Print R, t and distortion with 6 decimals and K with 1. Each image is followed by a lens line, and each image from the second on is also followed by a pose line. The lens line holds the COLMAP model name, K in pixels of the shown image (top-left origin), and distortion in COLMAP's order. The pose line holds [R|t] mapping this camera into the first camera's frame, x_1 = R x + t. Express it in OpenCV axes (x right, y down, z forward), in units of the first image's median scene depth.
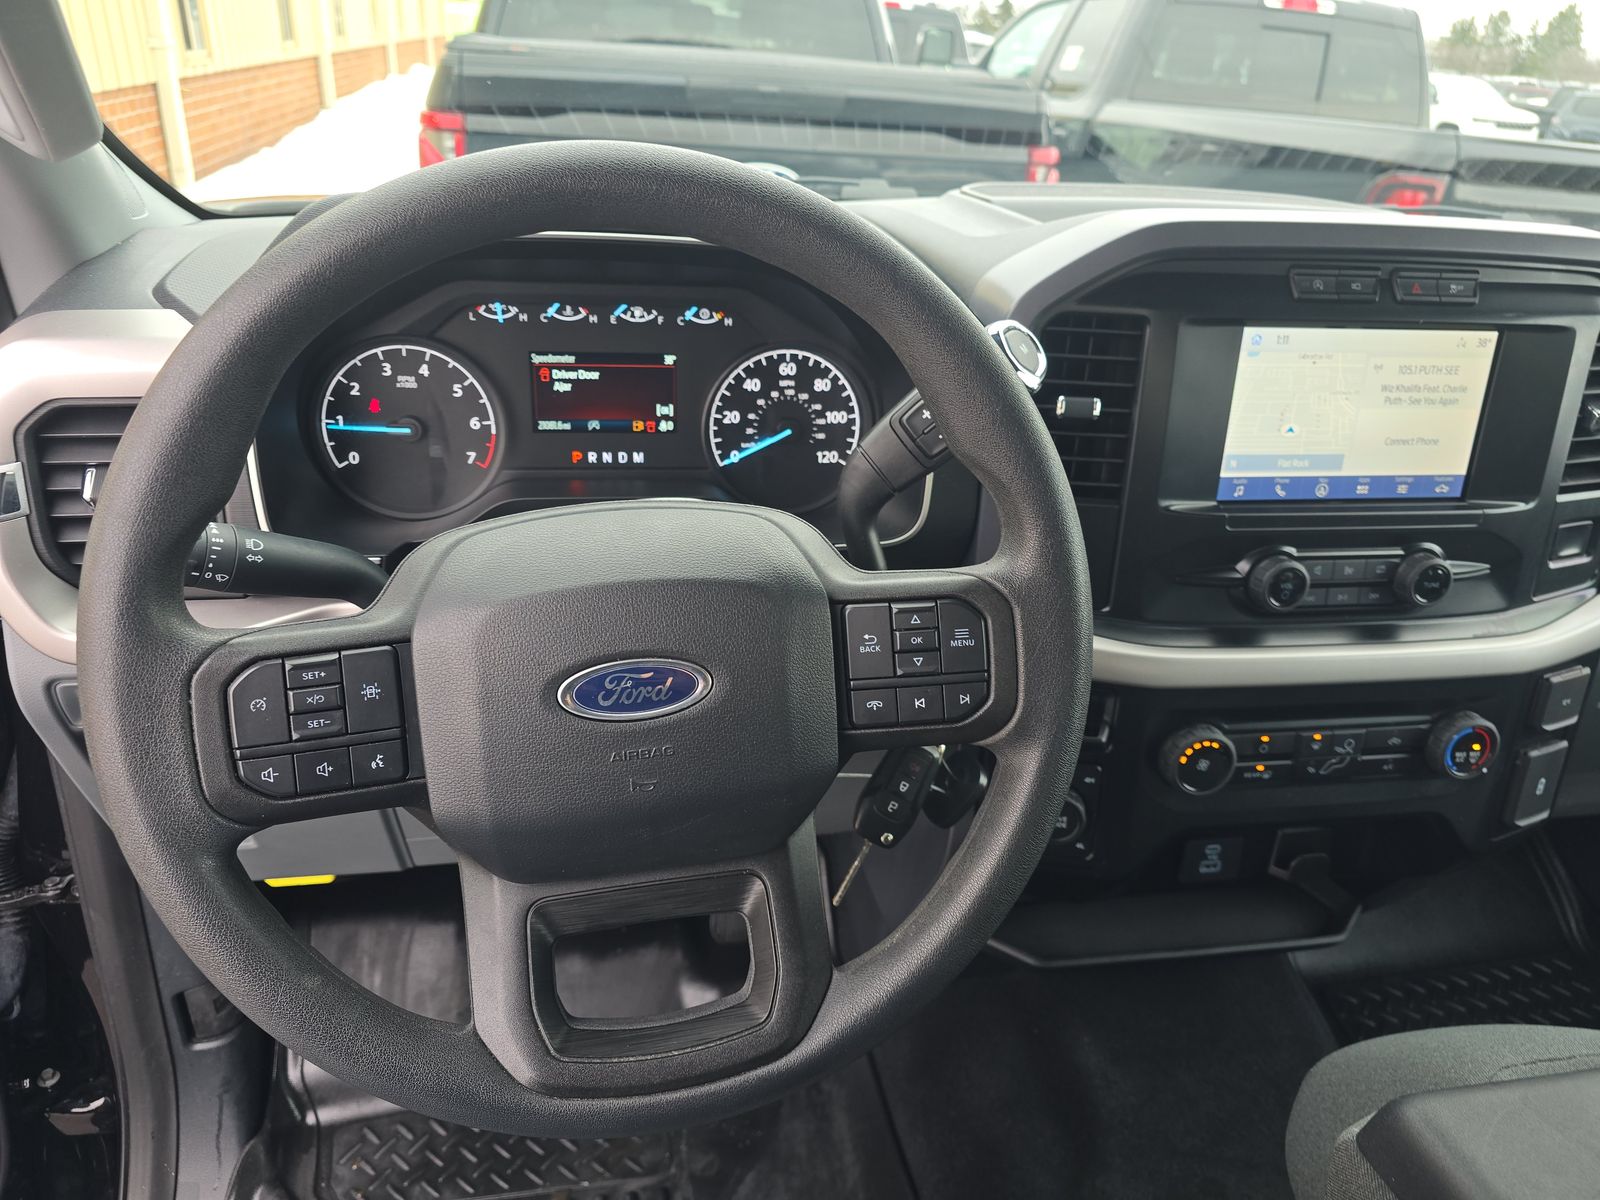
lens RADIAL K [[1089.7, 0, 783.0], [0, 1089.7, 593.3], [0, 0, 1]] dist [0.049289, -0.067823]
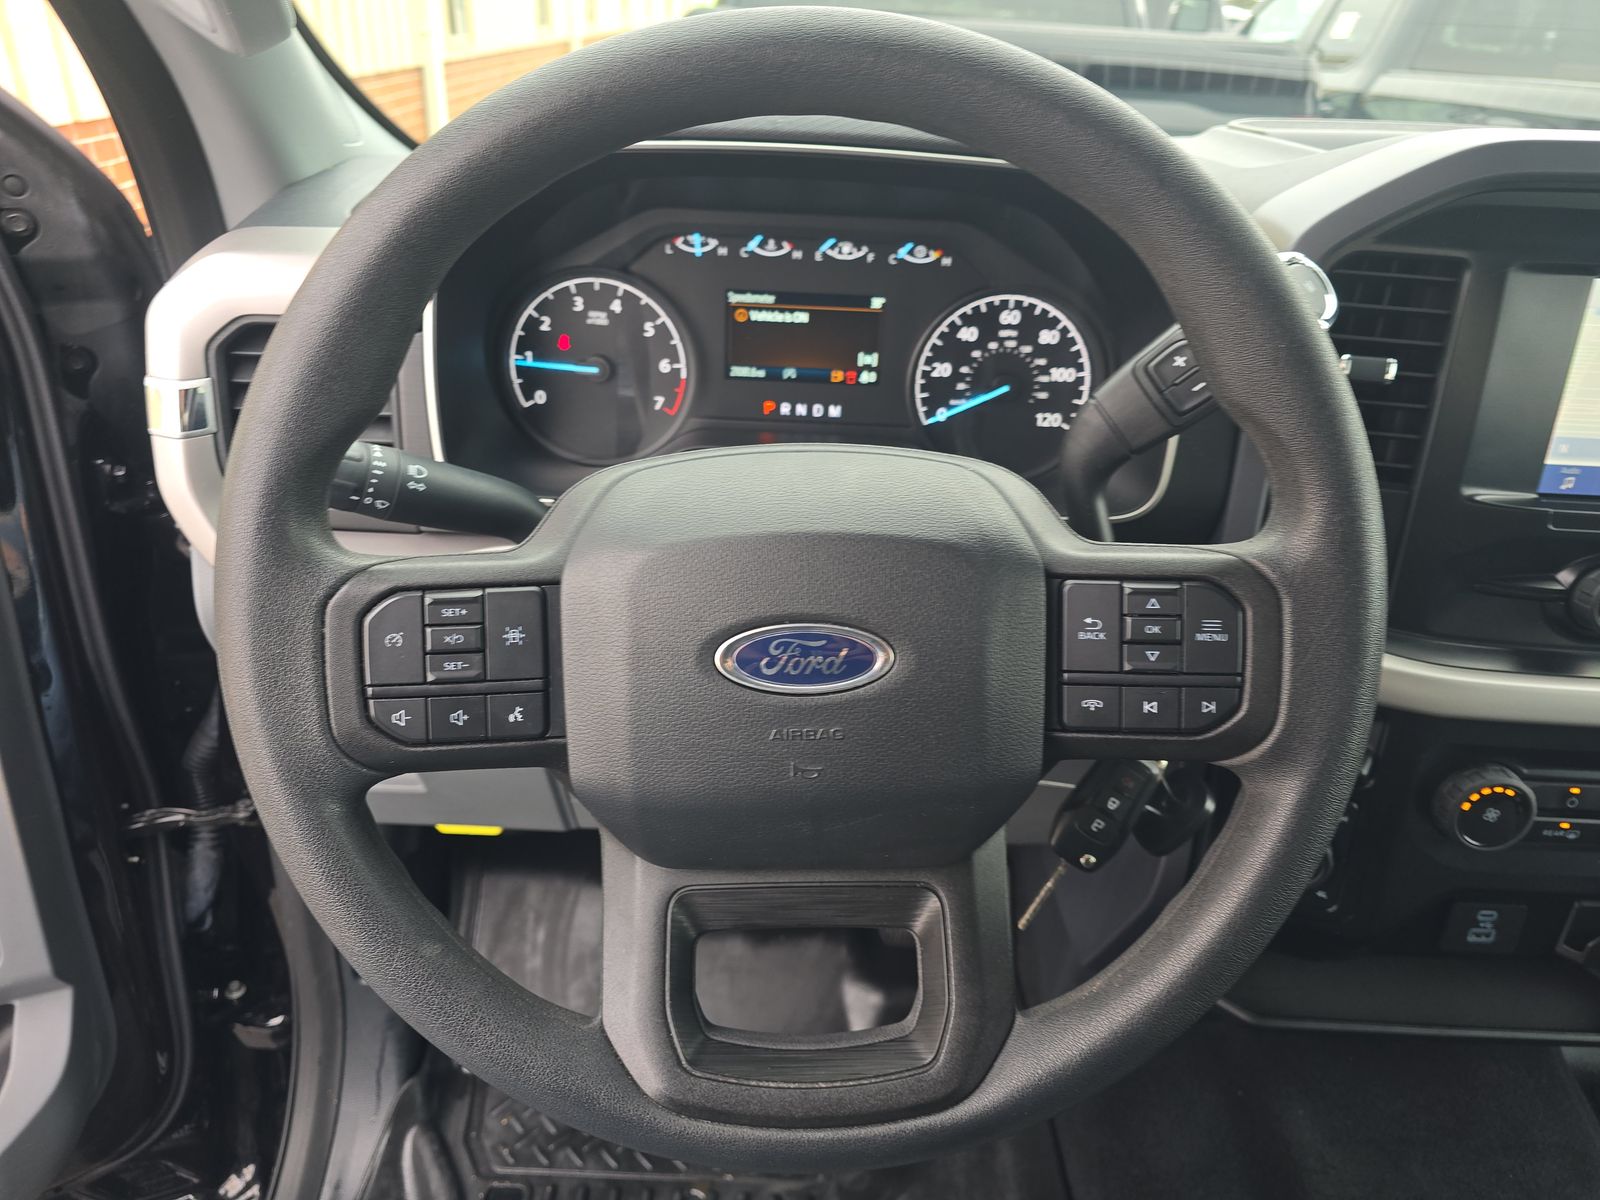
lens RADIAL K [[1089.7, 0, 783.0], [0, 1089.7, 593.3], [0, 0, 1]] dist [0.049289, -0.067823]
pose [[0.981478, 0.073550, -0.176891, -0.003224], [-0.071404, 0.997276, 0.018474, 0.014330], [0.177768, -0.005501, 0.984057, 0.101748]]
